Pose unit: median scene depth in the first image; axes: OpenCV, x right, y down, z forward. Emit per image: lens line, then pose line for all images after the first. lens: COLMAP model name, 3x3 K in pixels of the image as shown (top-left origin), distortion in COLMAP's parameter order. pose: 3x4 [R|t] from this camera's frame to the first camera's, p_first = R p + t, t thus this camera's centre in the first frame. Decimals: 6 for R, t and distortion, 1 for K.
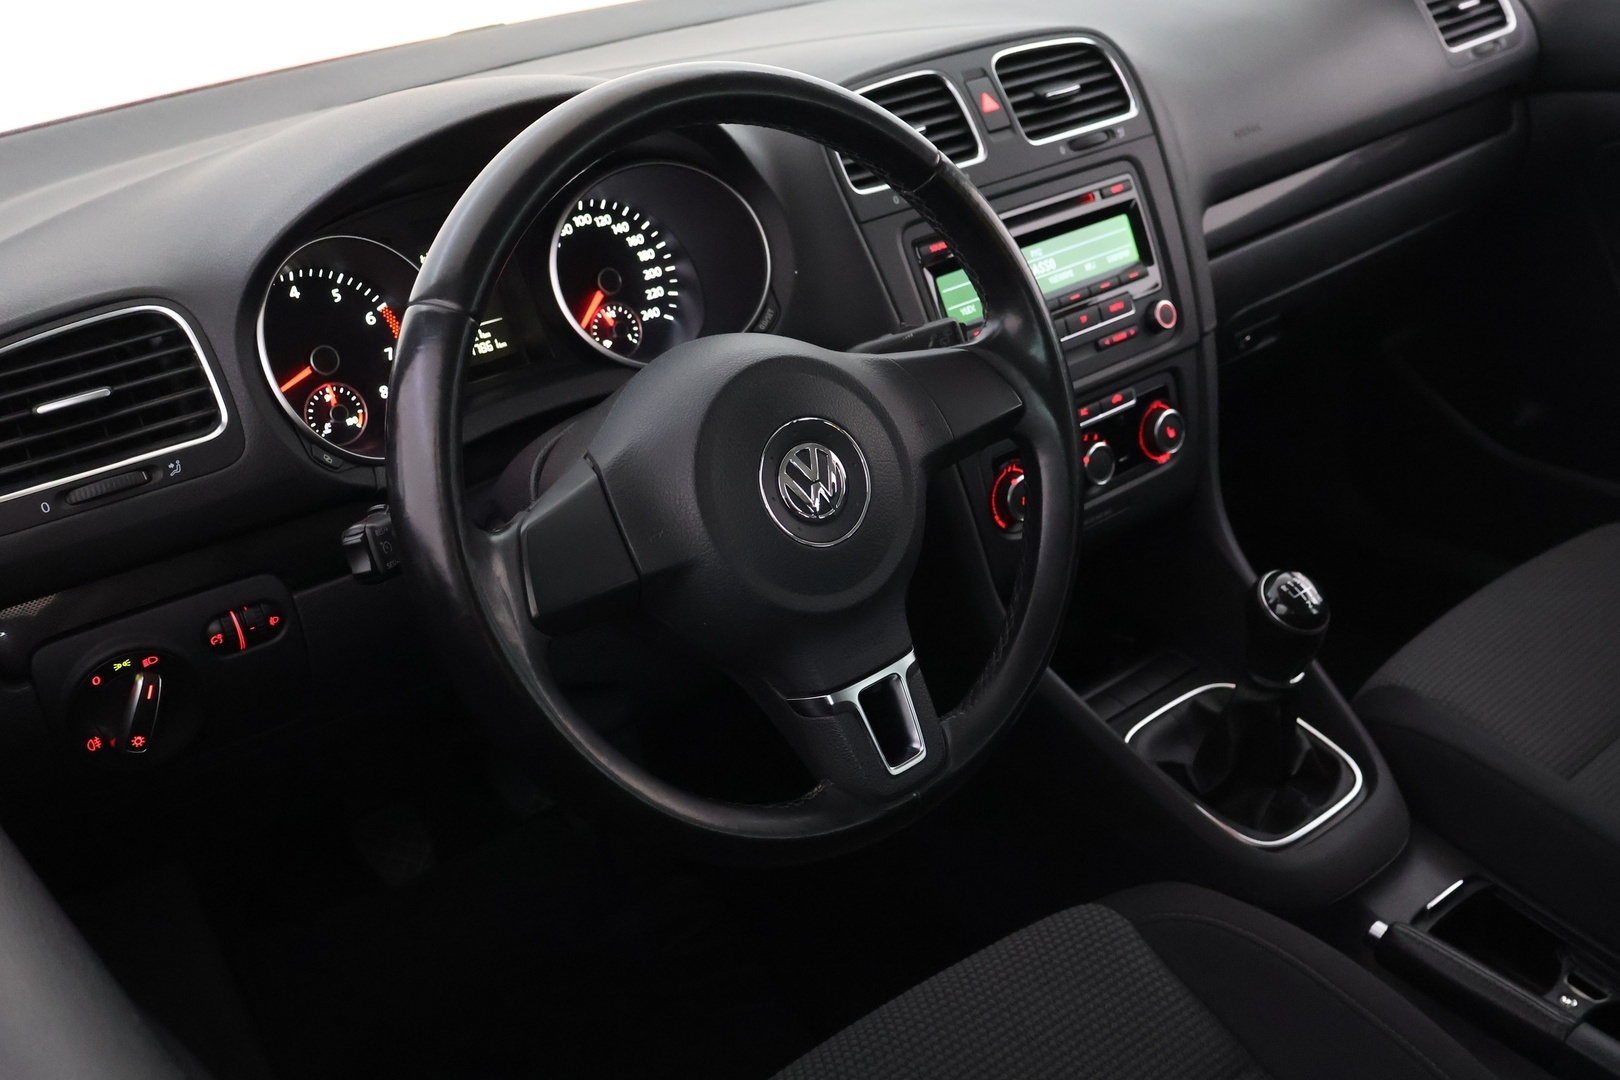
lens RADIAL K [[1660.3, 0, 810.0], [0, 1660.3, 540.0], [0, 0, 1]] dist [0.006376, -0.002208]
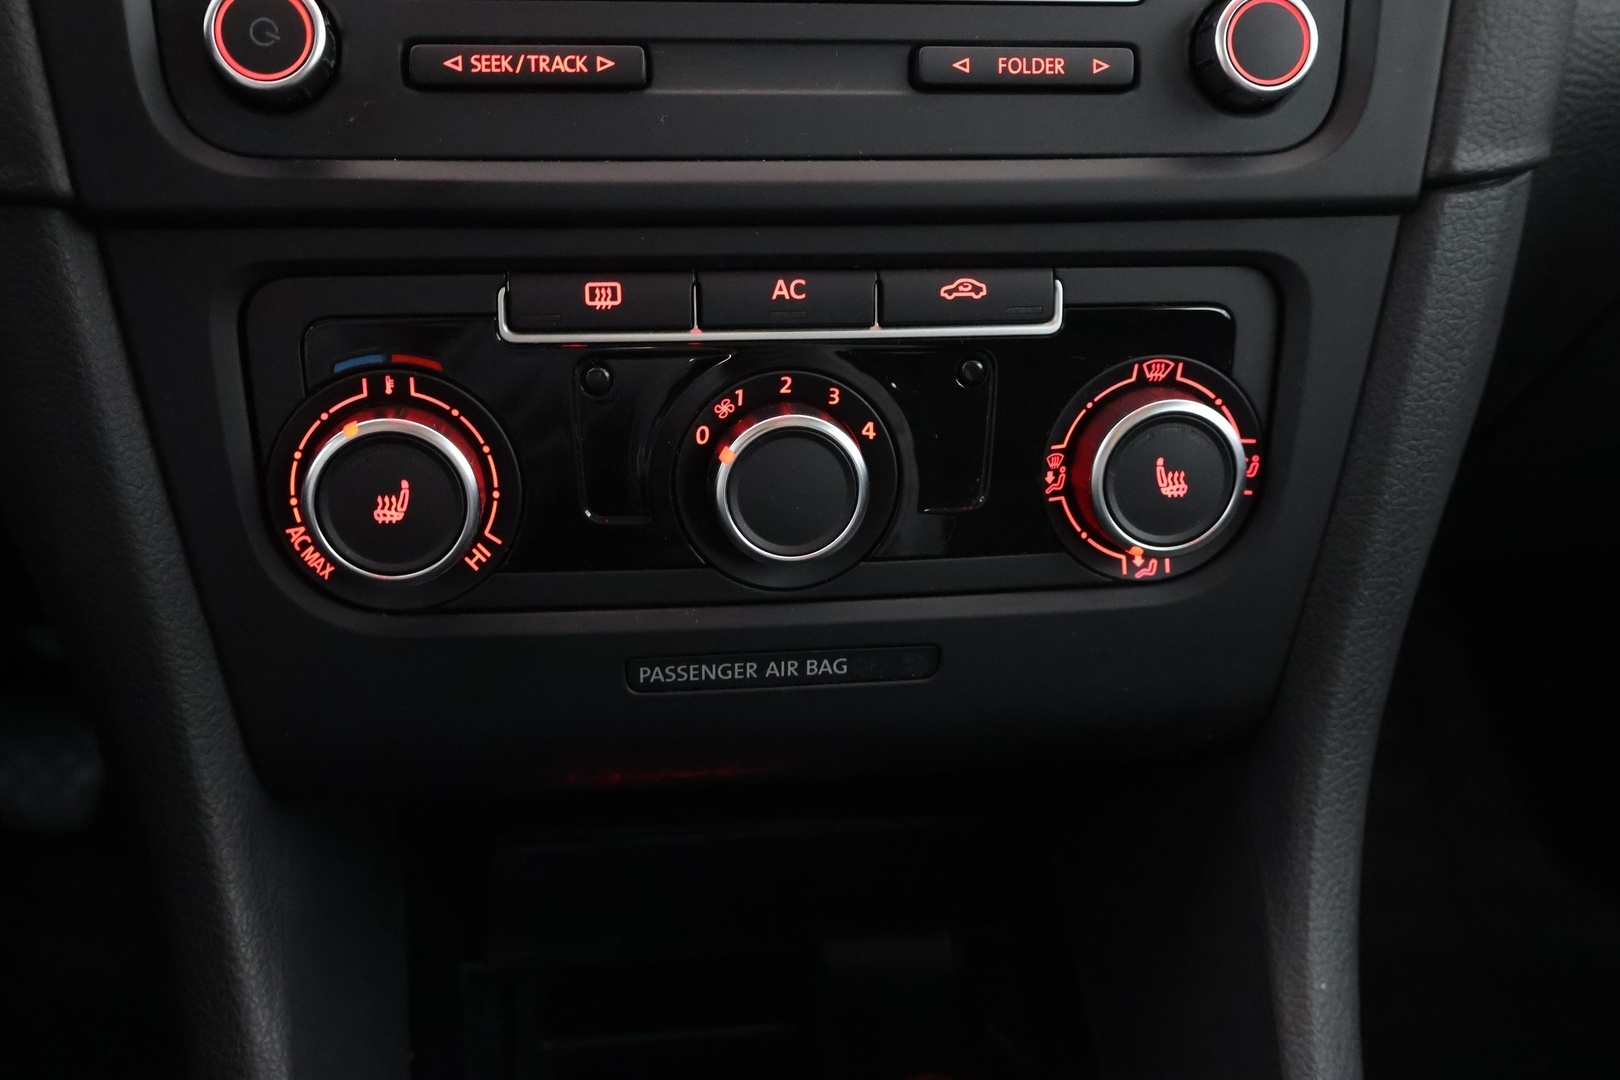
lens RADIAL K [[1660.3, 0, 810.0], [0, 1660.3, 540.0], [0, 0, 1]] dist [0.006376, -0.002208]
pose [[0.840443, 0.332214, -0.428124, 0.299064], [-0.317285, 0.942135, 0.108218, -0.068882], [0.439302, 0.044886, 0.897217, 0.755481]]
